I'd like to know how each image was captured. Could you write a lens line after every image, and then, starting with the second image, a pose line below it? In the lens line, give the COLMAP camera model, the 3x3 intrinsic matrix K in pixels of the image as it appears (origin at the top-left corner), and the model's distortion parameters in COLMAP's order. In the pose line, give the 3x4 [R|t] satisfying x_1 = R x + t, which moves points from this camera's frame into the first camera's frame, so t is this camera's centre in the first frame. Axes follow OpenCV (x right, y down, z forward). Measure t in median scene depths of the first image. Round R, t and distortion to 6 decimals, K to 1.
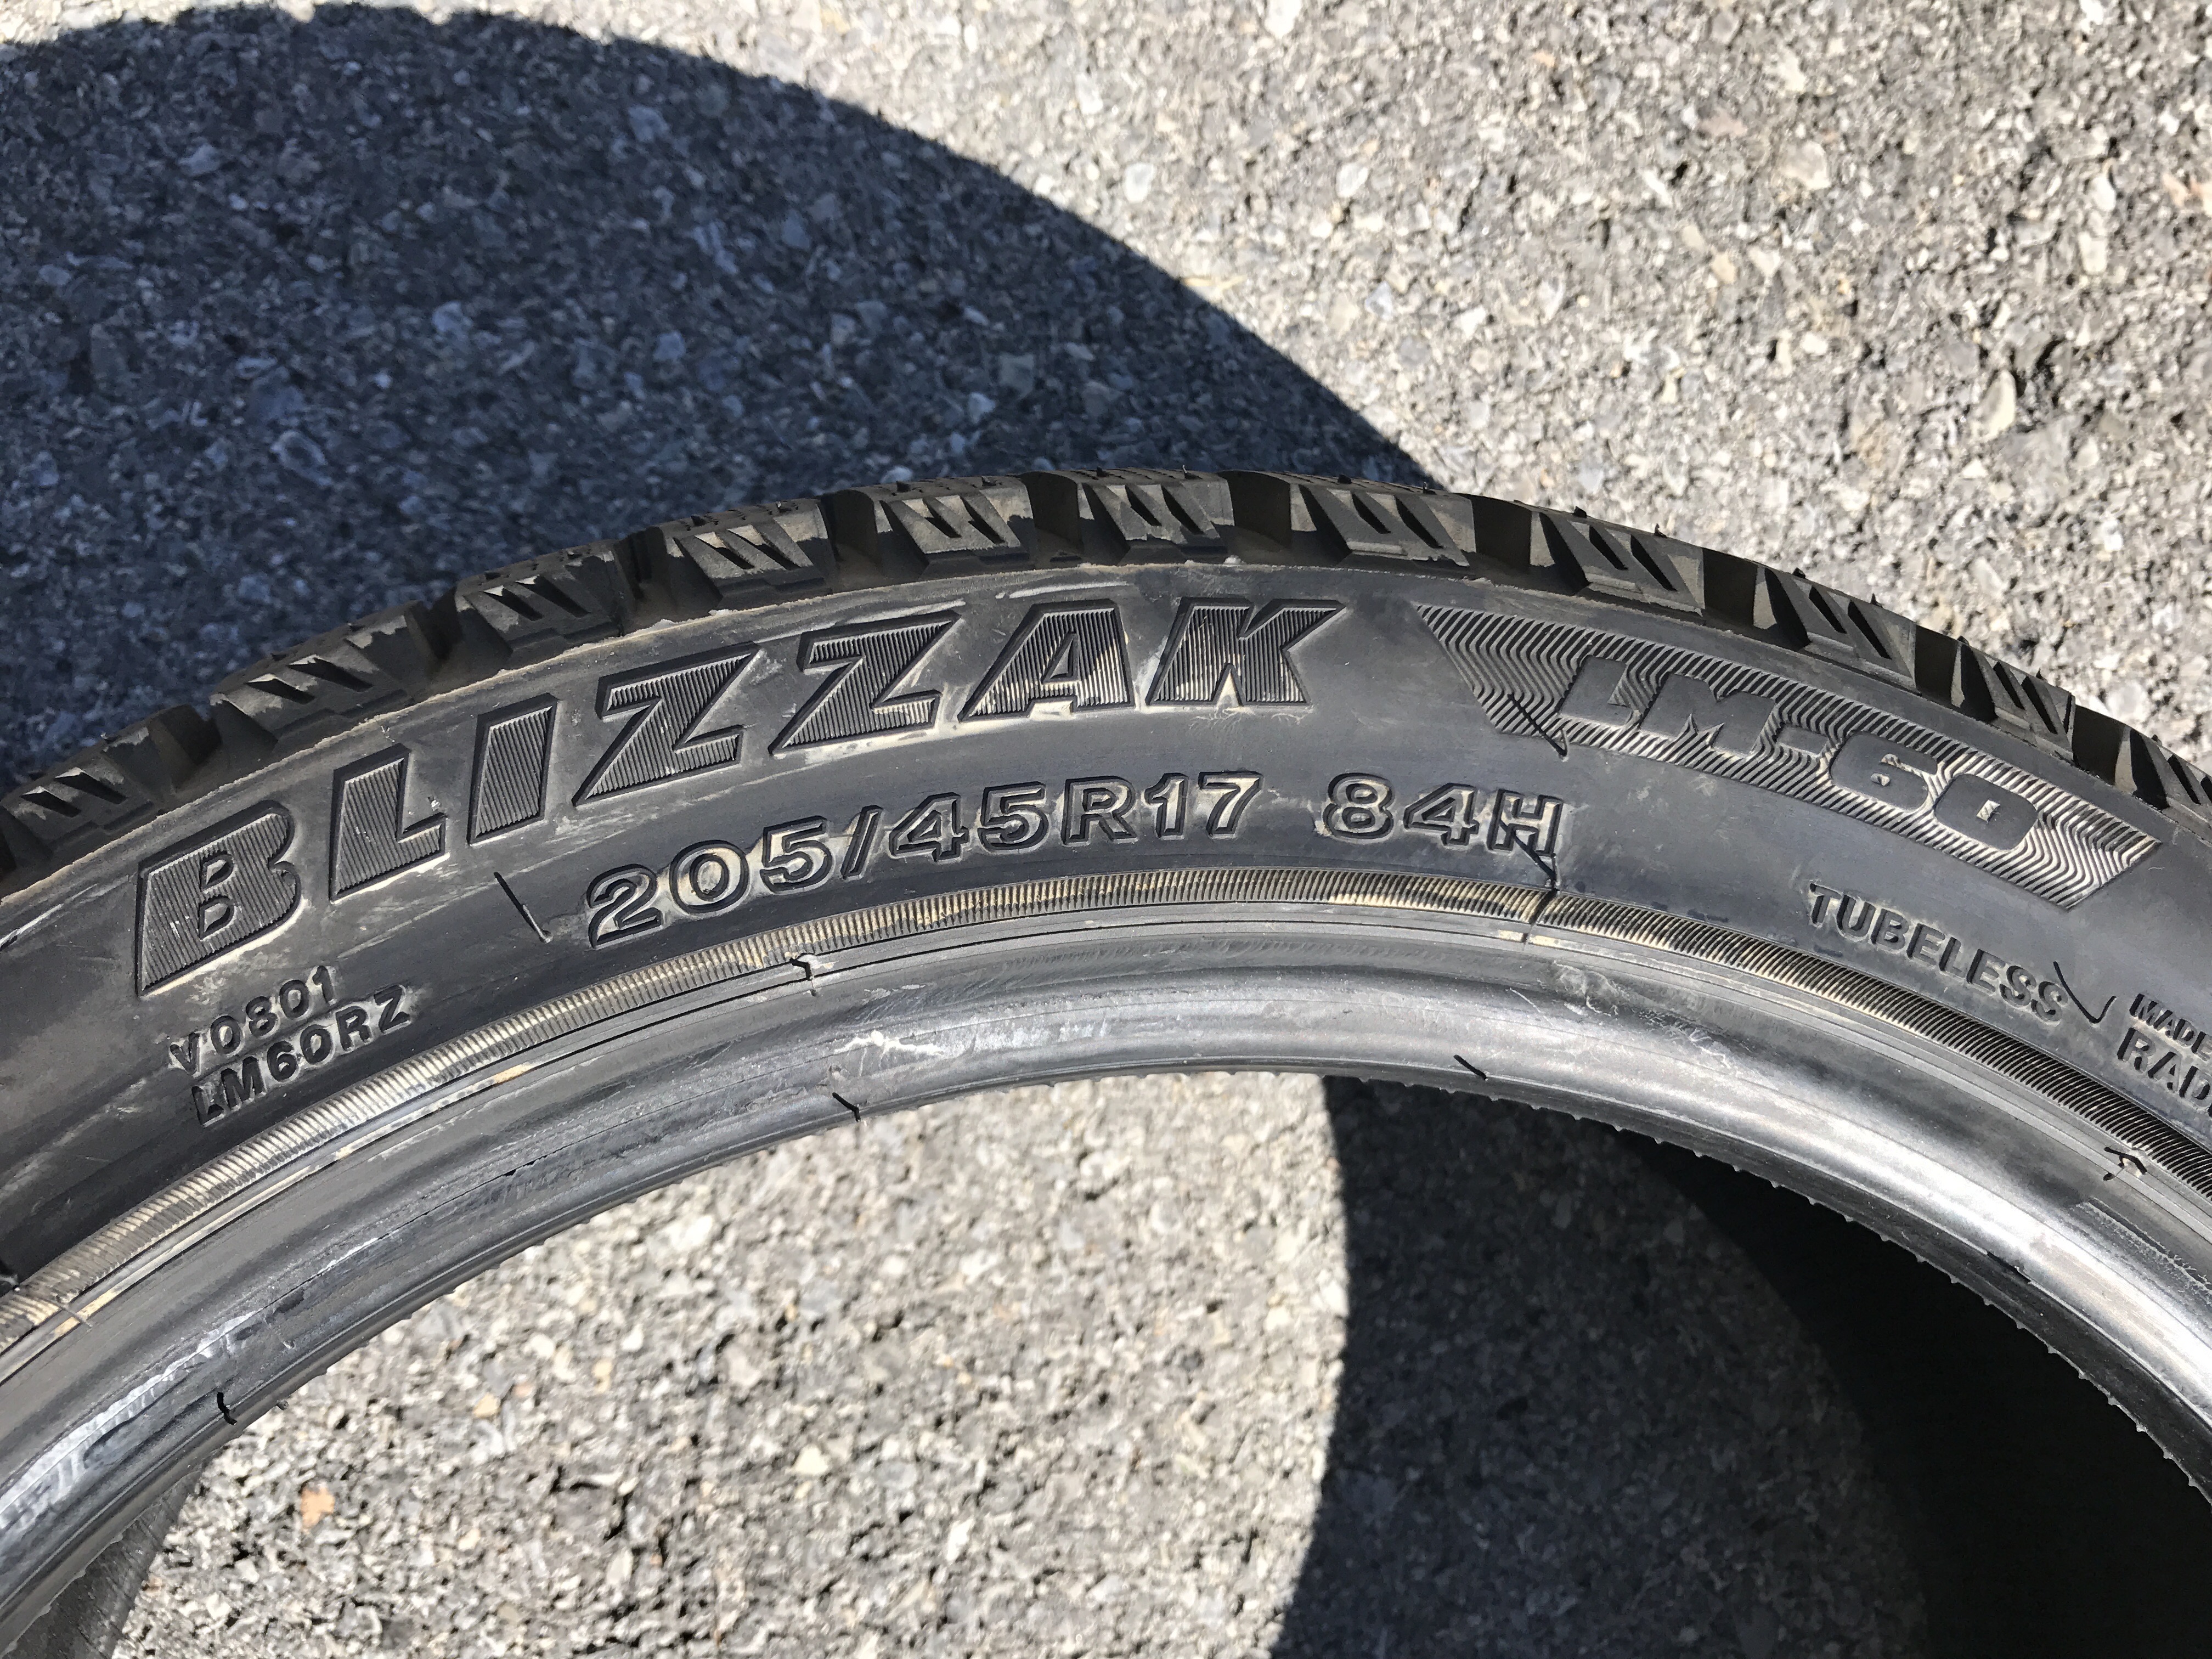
lens RADIAL K [[1809.2, 0, 1096.0], [0, 1809.2, 830.6], [0, 0, 1]] dist [0.021629, -0.058426]
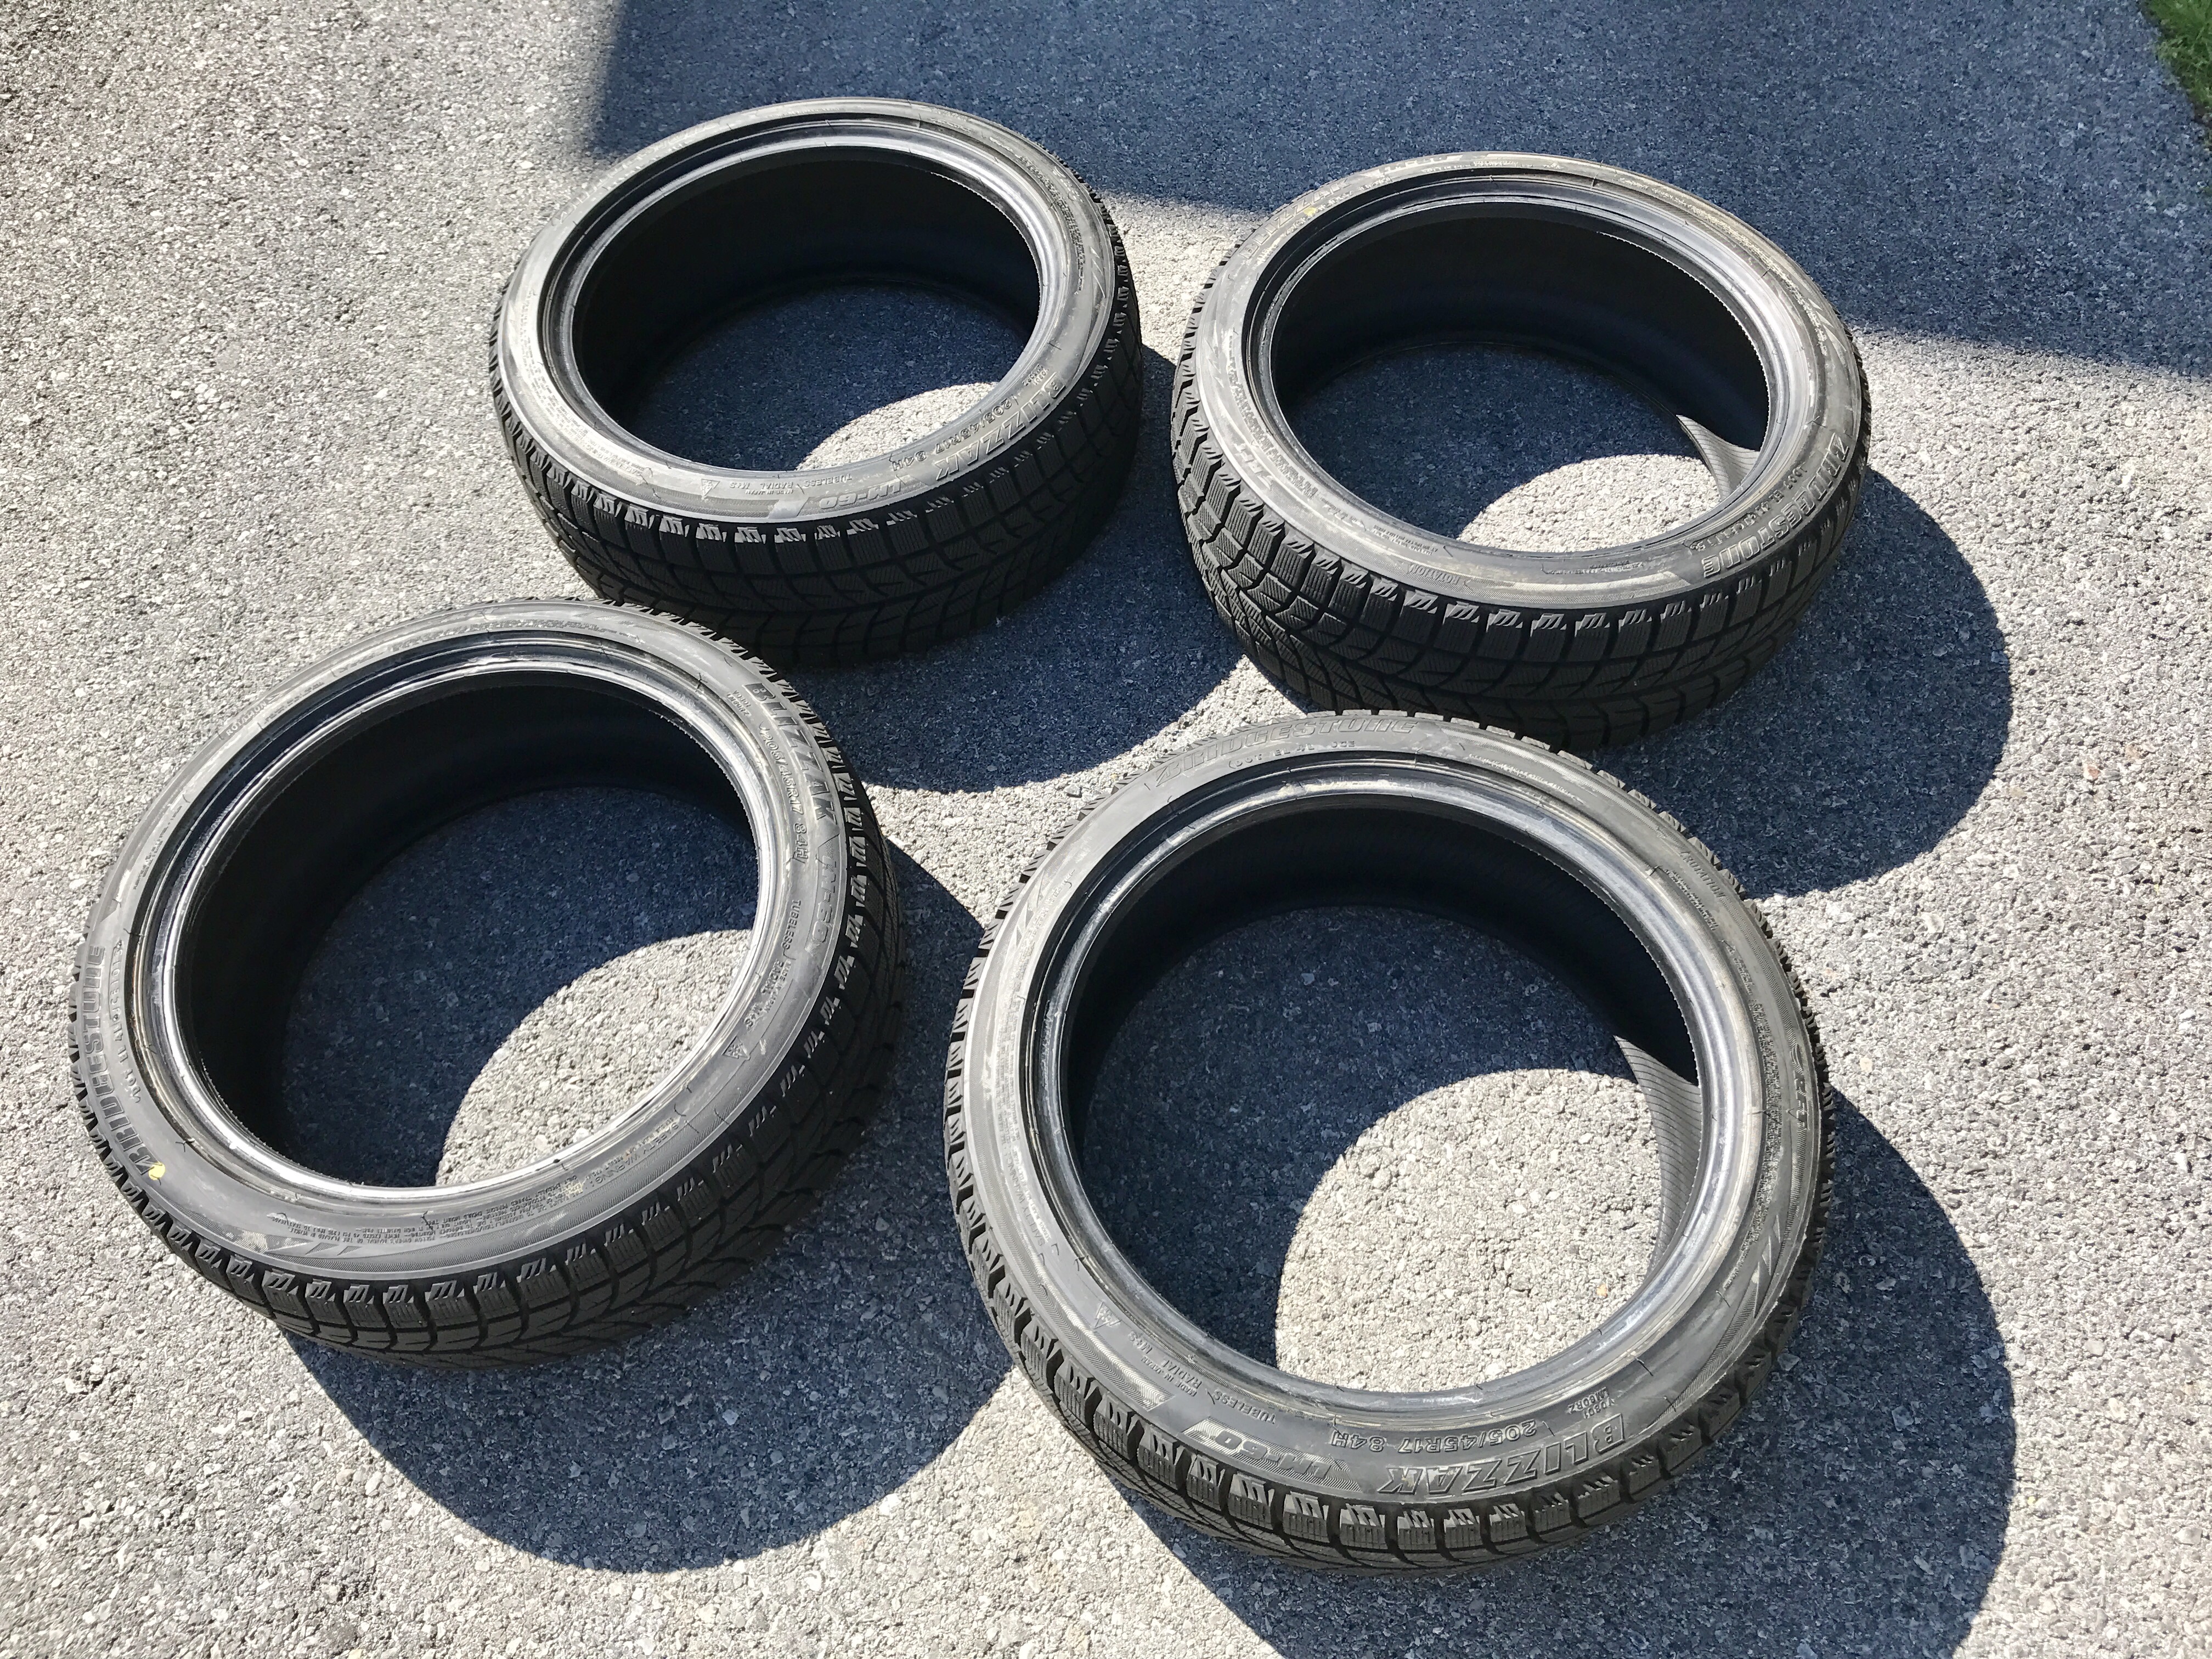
lens RADIAL K [[1809.2, 0, 1107.1], [0, 1809.2, 838.4], [0, 0, 1]] dist [0.021629, -0.058426]
pose [[-0.996074, -0.074872, -0.047233, 1.129171], [0.041981, -0.869246, 0.492595, -0.948756], [-0.077938, 0.488678, 0.868976, -3.639943]]
